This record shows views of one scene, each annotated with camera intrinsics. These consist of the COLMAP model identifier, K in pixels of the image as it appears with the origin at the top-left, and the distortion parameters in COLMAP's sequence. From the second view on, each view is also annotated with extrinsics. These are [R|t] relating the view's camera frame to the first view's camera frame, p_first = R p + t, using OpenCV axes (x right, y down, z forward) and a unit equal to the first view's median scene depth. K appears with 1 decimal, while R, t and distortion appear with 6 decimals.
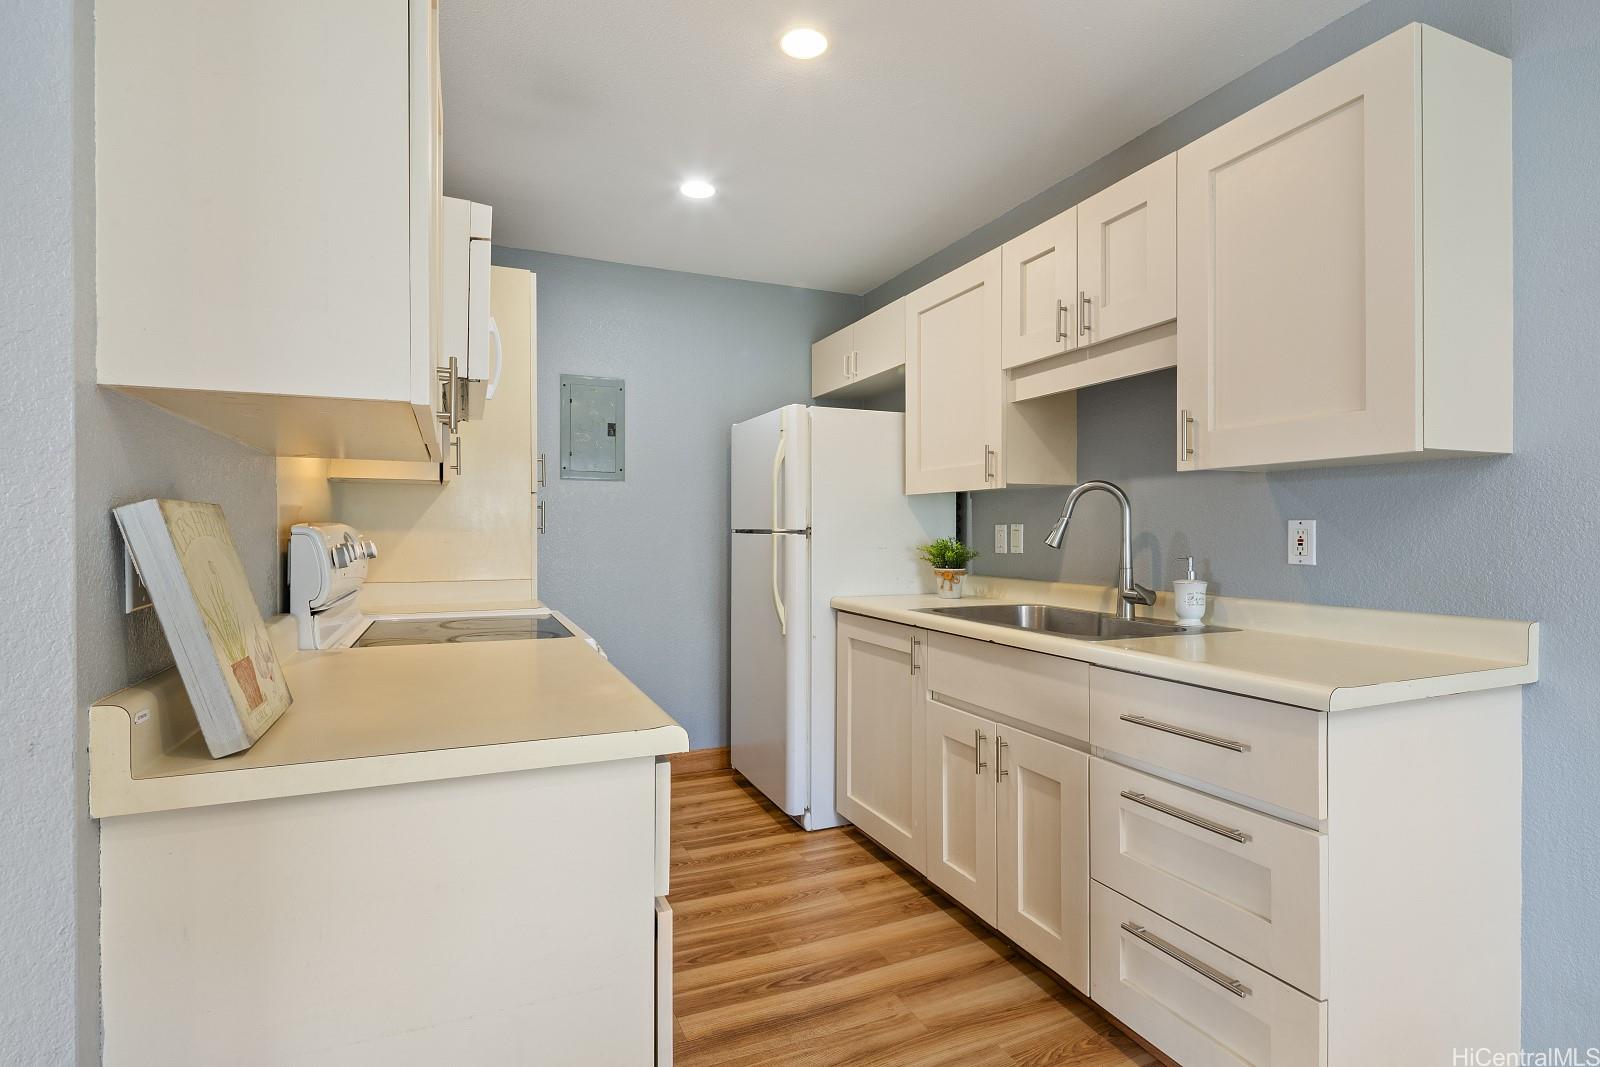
lens RADIAL K [[780.8, 0, 795.5], [0, 780.8, 537.1], [0, 0, 1]] dist [0.004966, -0.003517]
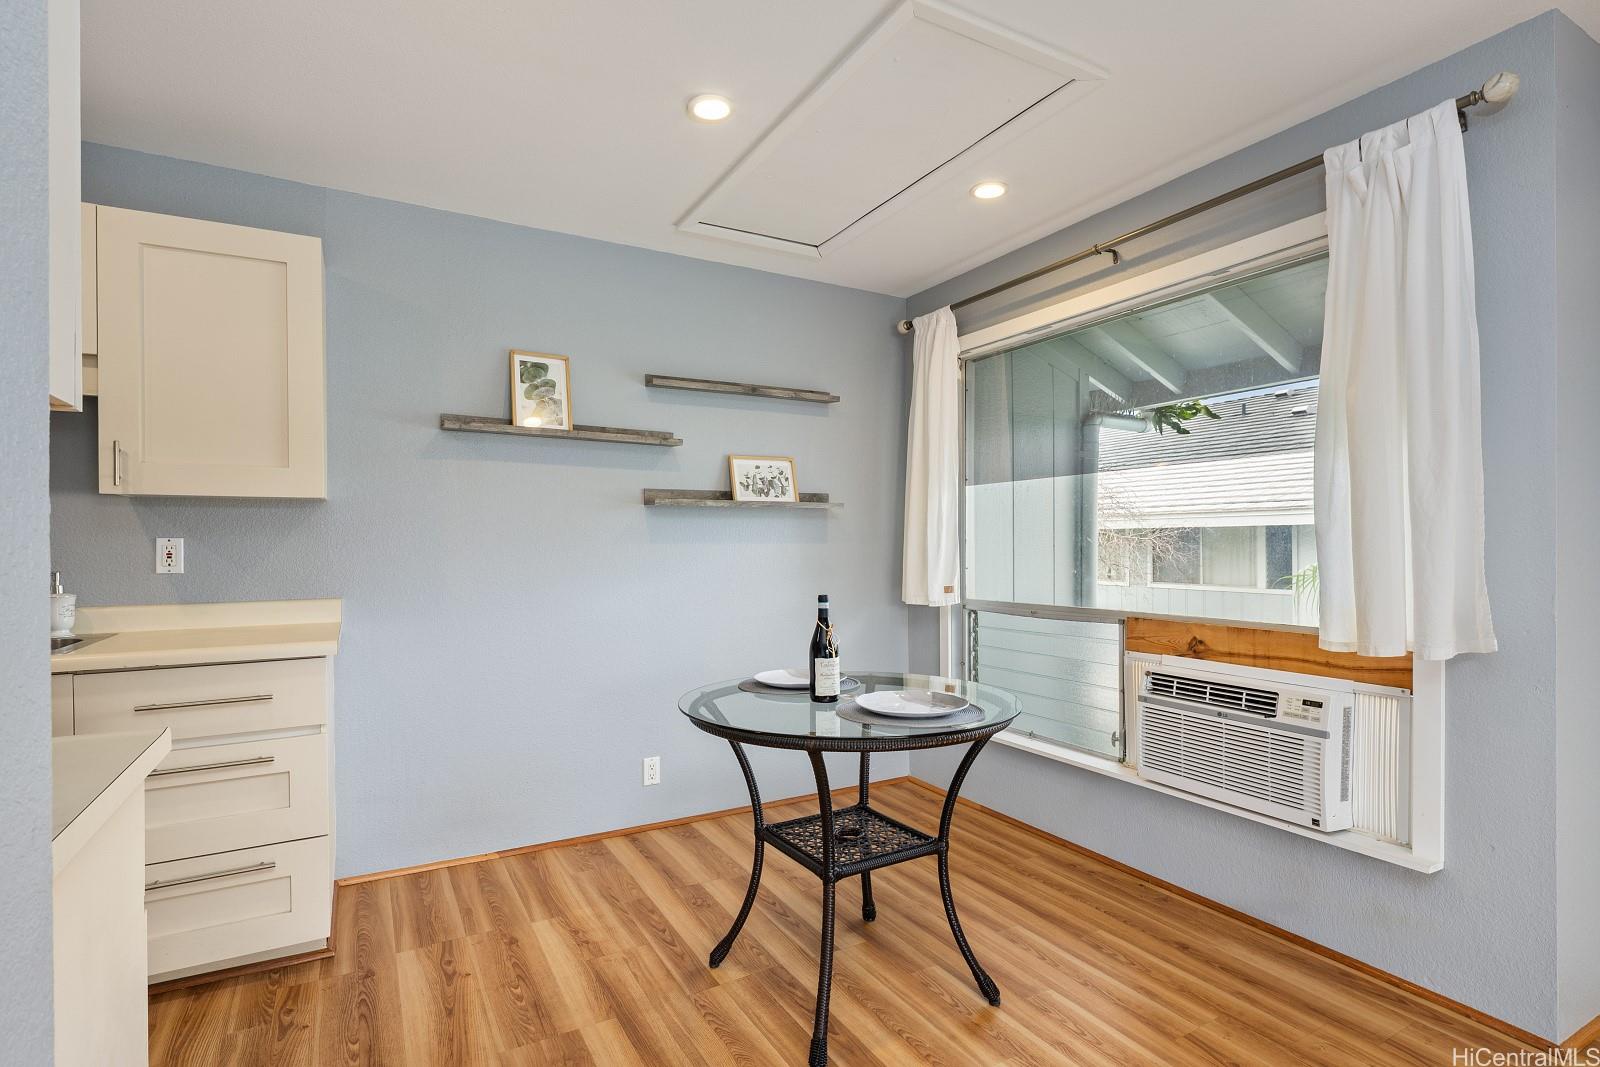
lens RADIAL K [[780.8, 0, 792.4], [0, 780.8, 546.7], [0, 0, 1]] dist [0.004966, -0.003517]
pose [[-0.107199, -0.004373, 0.994228, -0.550956], [0.013337, 0.999894, 0.005836, -0.001310], [-0.994148, 0.013885, -0.107129, 0.109283]]
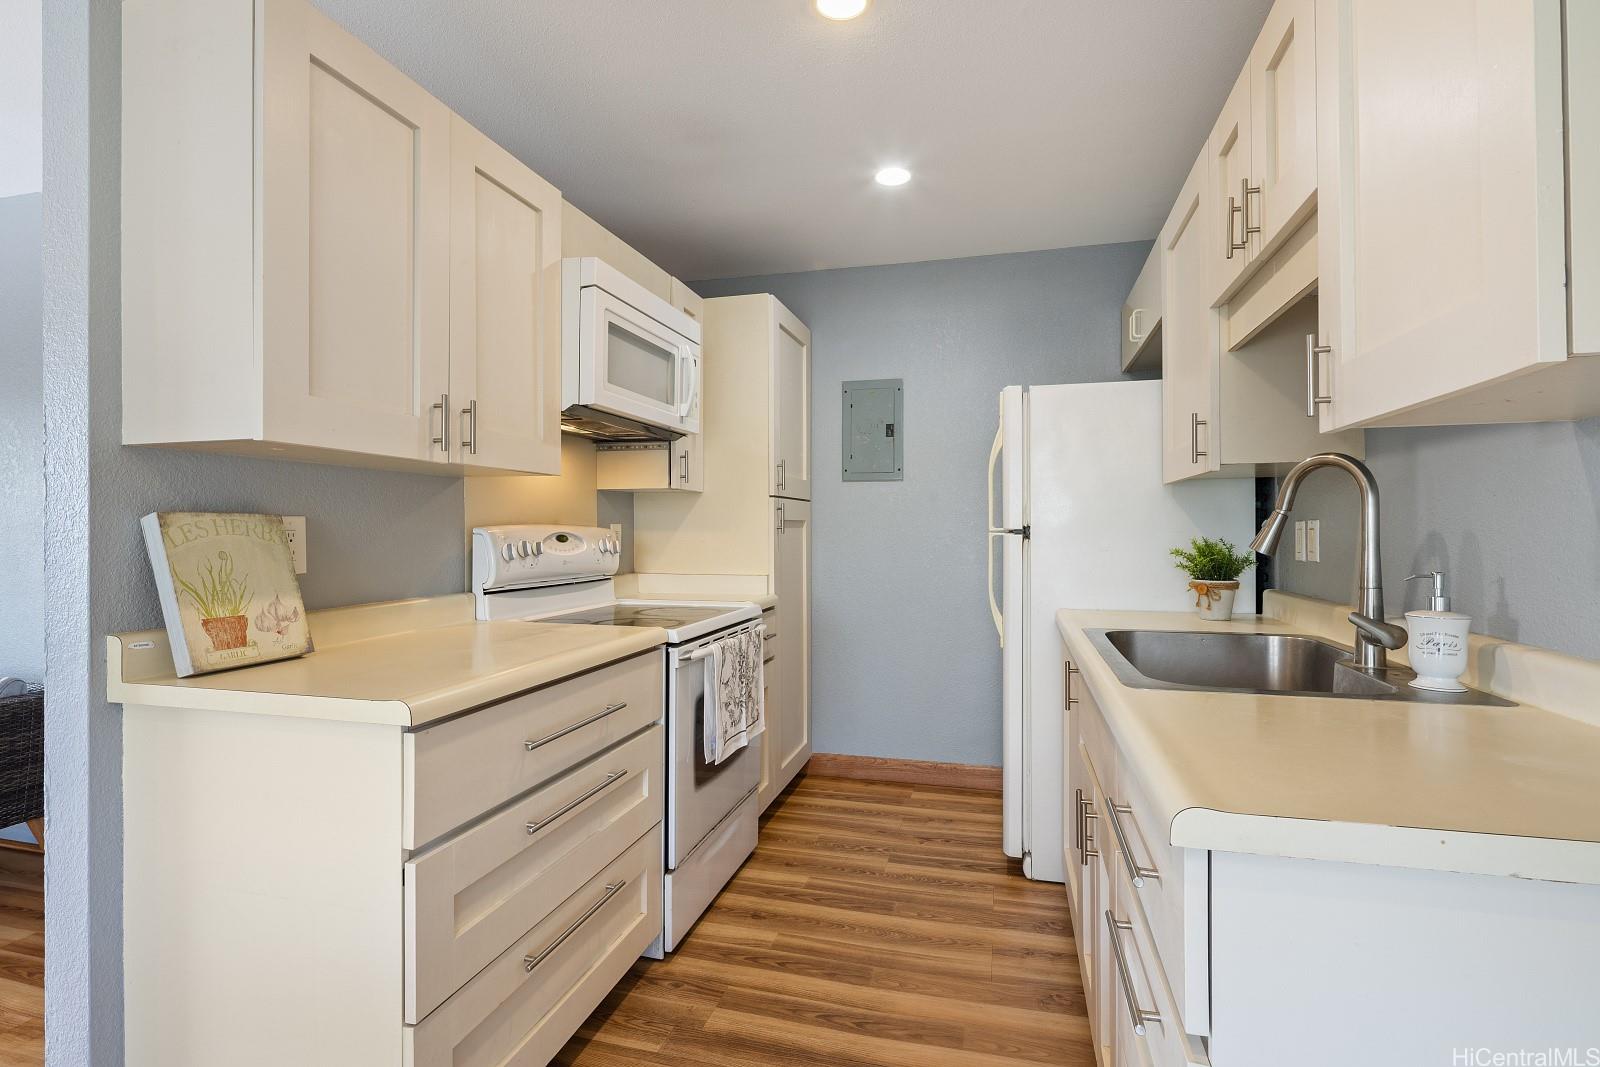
lens RADIAL K [[780.8, 0, 792.3], [0, 780.8, 531.0], [0, 0, 1]] dist [0.004966, -0.003517]
pose [[0.780316, -0.002851, -0.625379, 0.419228], [-0.001583, 0.999977, -0.006535, -0.001275], [0.625383, 0.006090, 0.780294, 0.191989]]
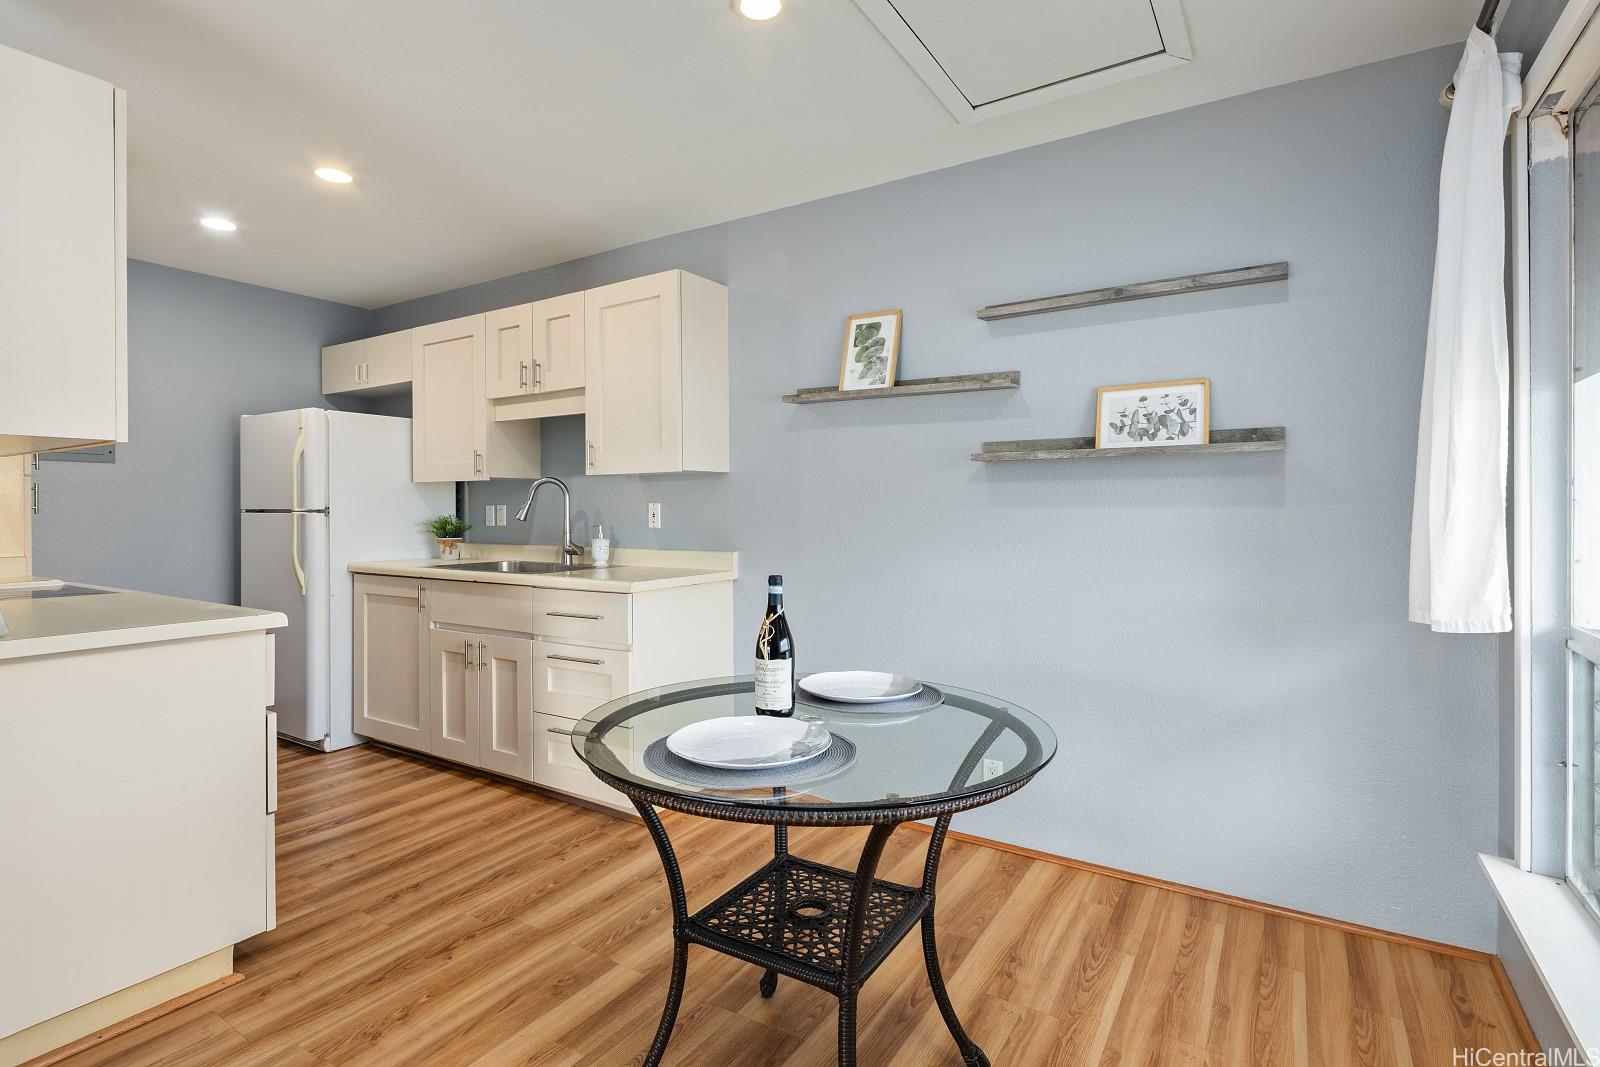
lens RADIAL K [[780.8, 0, 800.5], [0, 780.8, 511.1], [0, 0, 1]] dist [0.004966, -0.003517]
pose [[0.825357, -0.003875, 0.564598, -0.075587], [0.007717, 0.999960, -0.004417, 0.005703], [-0.564558, 0.008003, 0.825354, -0.536121]]
